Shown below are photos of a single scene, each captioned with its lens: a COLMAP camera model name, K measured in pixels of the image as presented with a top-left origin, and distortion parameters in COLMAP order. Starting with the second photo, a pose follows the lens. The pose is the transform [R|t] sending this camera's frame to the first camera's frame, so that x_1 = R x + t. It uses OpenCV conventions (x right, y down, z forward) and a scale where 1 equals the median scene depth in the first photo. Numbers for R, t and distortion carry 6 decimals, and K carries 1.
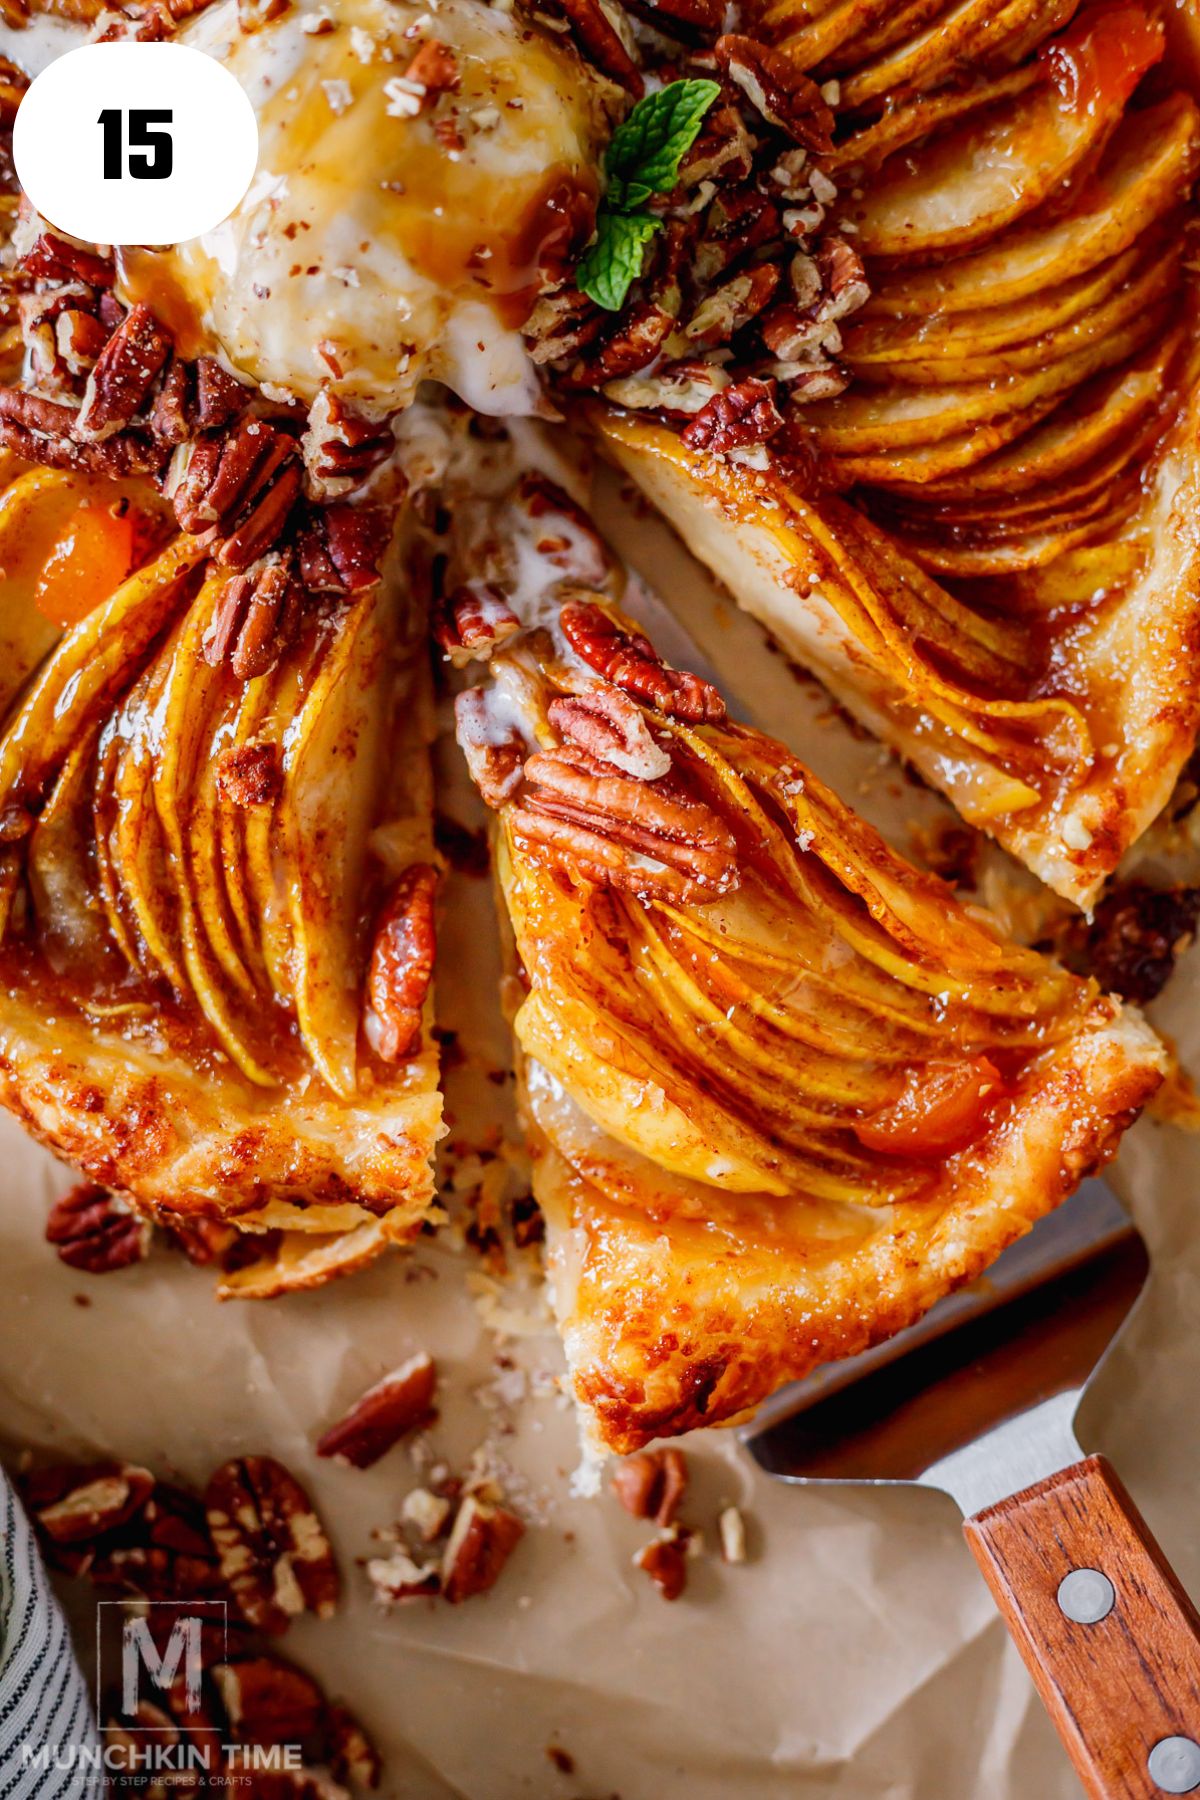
lens RADIAL K [[2888.5, 0, 597.2], [0, 2888.5, 948.1], [0, 0, 1]] dist [-0.143552, -0.106824]
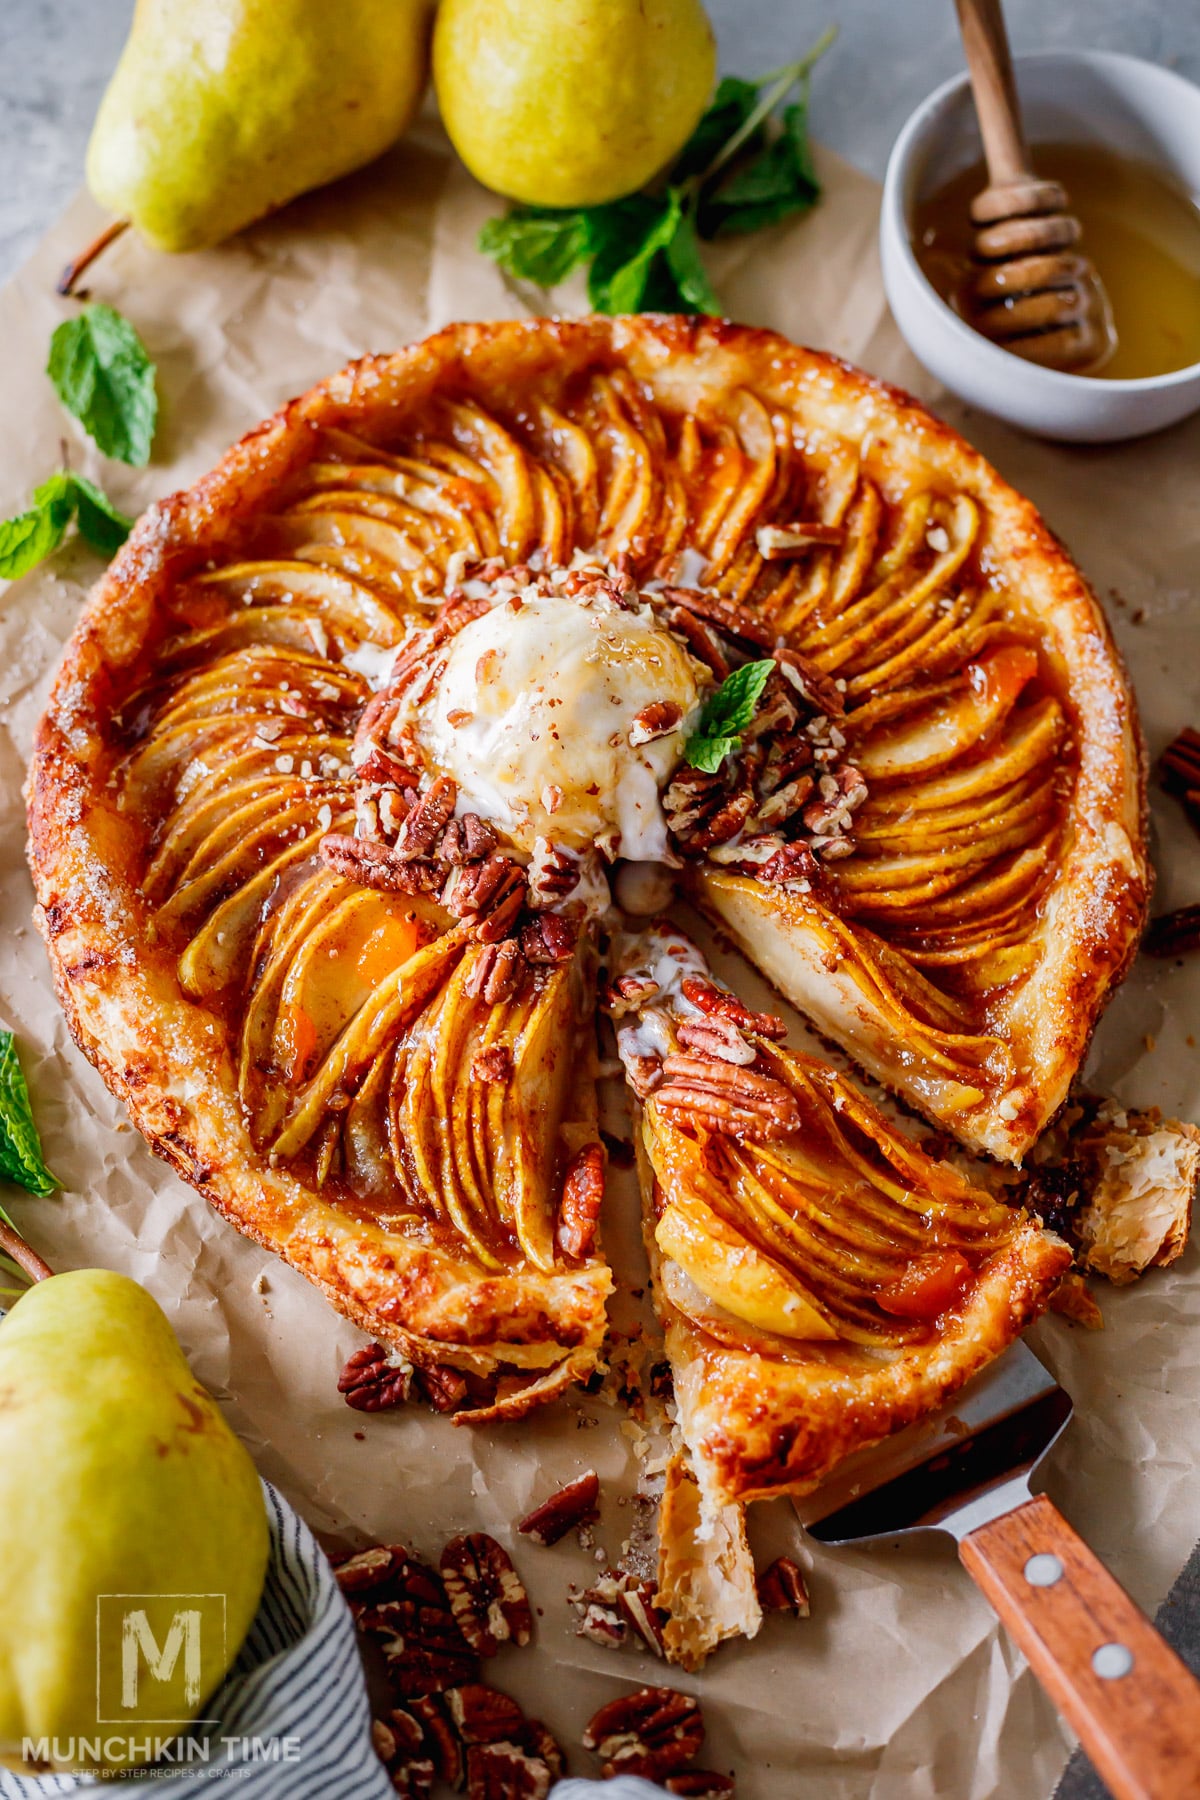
lens RADIAL K [[2888.5, 0, 597.2], [0, 2888.5, 948.1], [0, 0, 1]] dist [-0.143552, -0.106824]
pose [[0.999525, 0.009753, 0.029242, -0.108815], [0.002452, 0.920459, -0.390832, 0.501676], [-0.030728, 0.390718, 0.919997, -0.497701]]
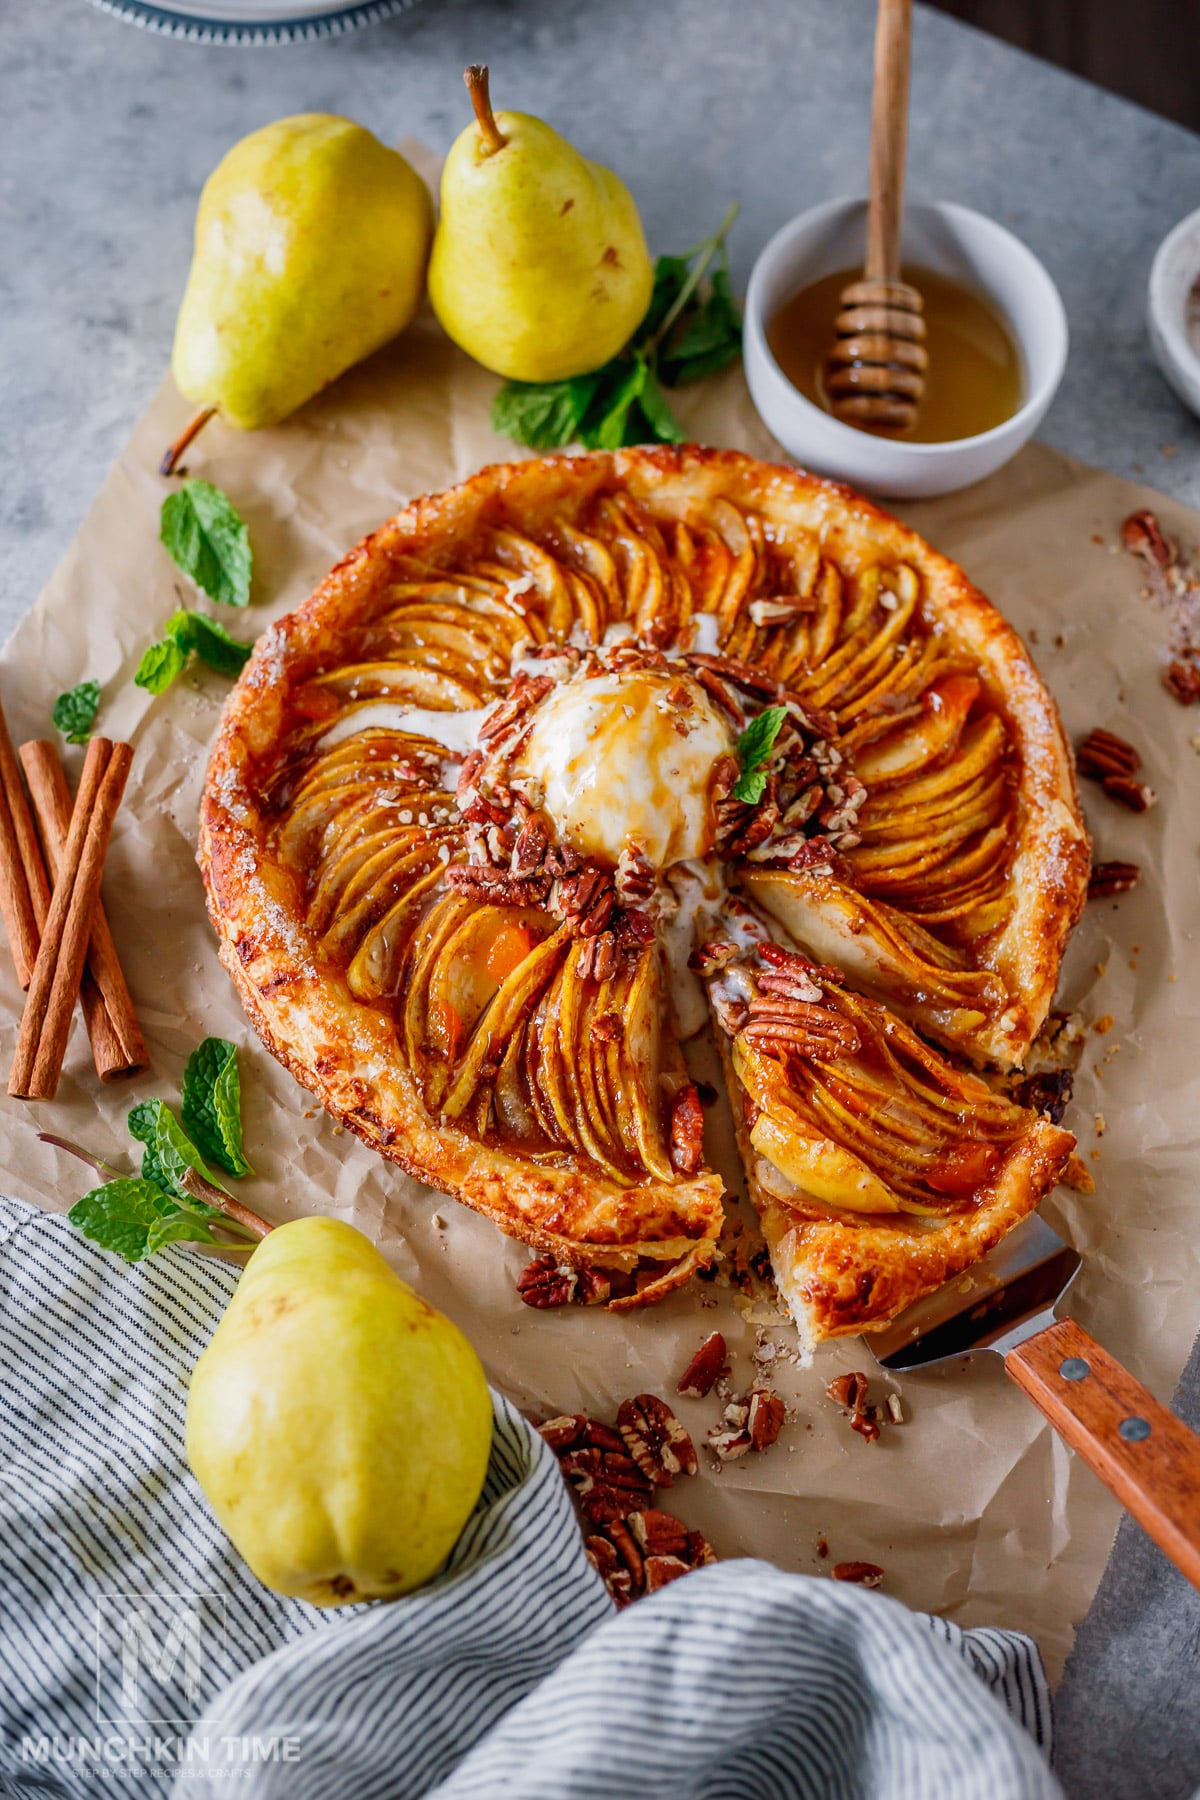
lens RADIAL K [[2888.5, 0, 597.2], [0, 2888.5, 948.1], [0, 0, 1]] dist [-0.143552, -0.106824]
pose [[0.989819, -0.086344, 0.113151, -0.349407], [0.128678, 0.882623, -0.452127, 0.801471], [-0.060831, 0.462084, 0.884747, -0.819479]]
